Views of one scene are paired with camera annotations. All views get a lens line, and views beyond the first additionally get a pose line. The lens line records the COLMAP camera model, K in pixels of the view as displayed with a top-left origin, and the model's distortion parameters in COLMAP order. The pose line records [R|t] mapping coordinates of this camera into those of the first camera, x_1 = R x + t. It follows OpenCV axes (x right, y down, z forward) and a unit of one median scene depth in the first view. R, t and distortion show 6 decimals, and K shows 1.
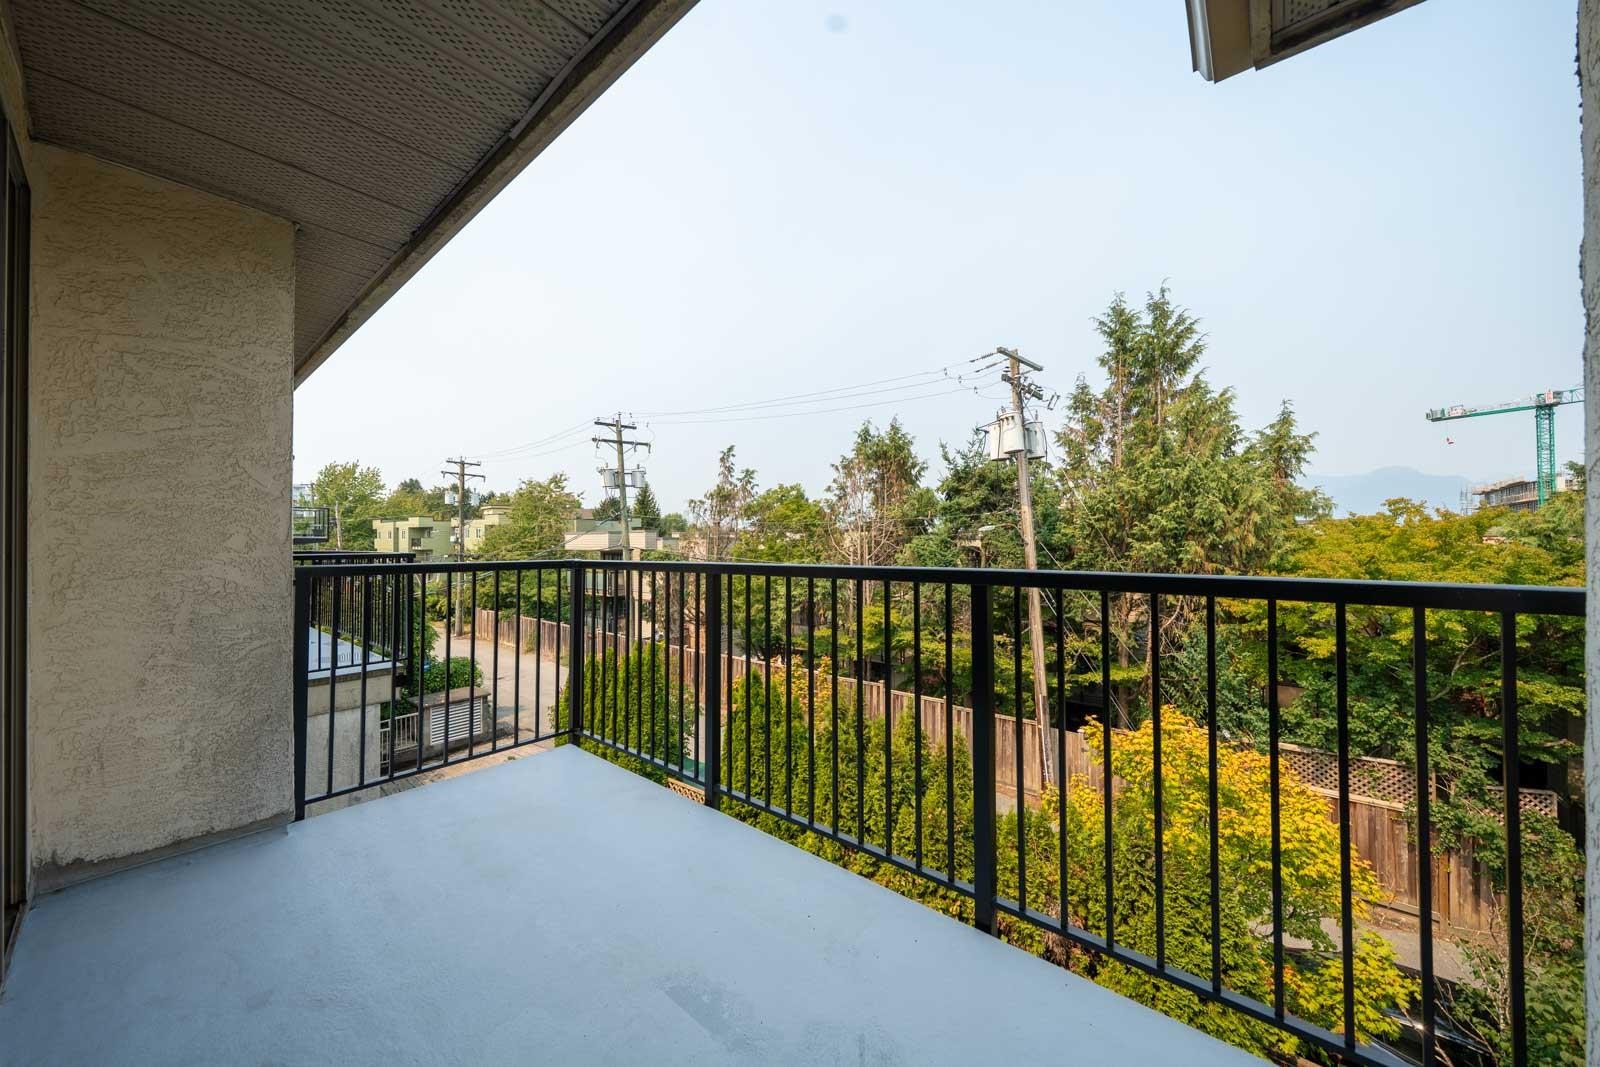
lens RADIAL K [[567.4, 0, 810.9], [0, 567.4, 529.5], [0, 0, 1]] dist [0.002621, 0.000355]
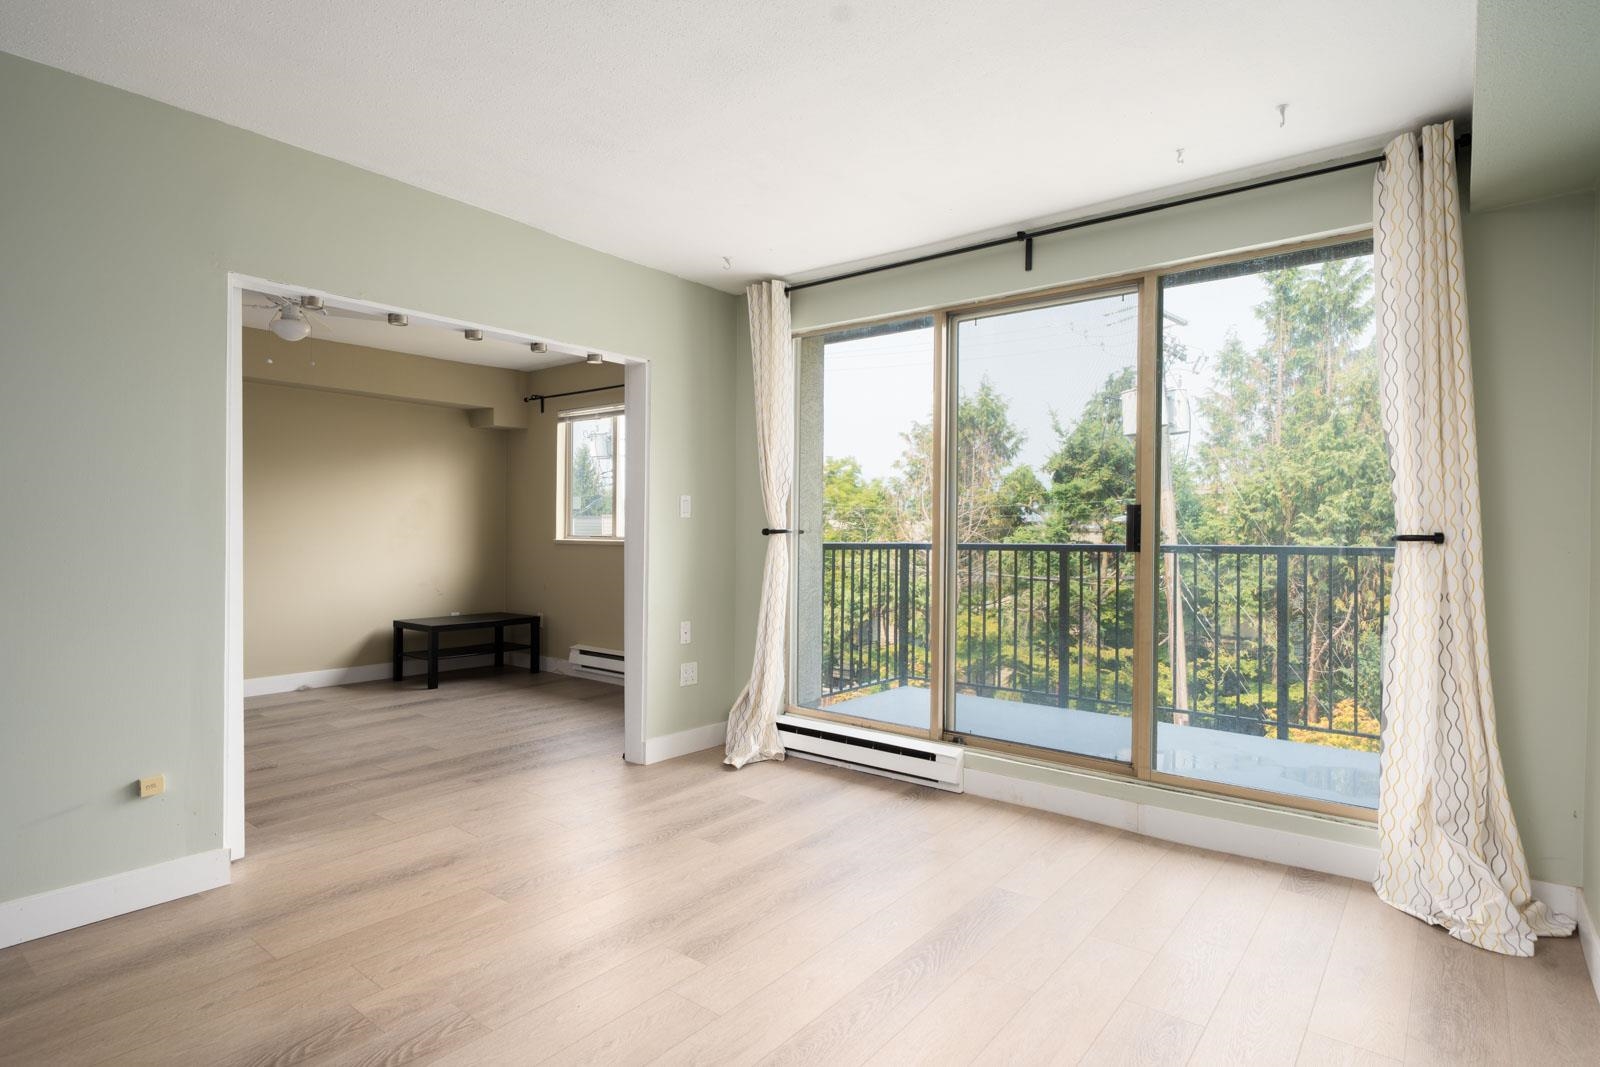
lens RADIAL K [[846.2, 0, 799.4], [0, 846.2, 528.9], [0, 0, 1]] dist [-0.000698, -0.000491]
pose [[0.999887, 0.011191, 0.010070, -0.133944], [-0.011352, 0.999806, 0.016066, -0.001510], [-0.009888, -0.016178, 0.999820, -0.179807]]
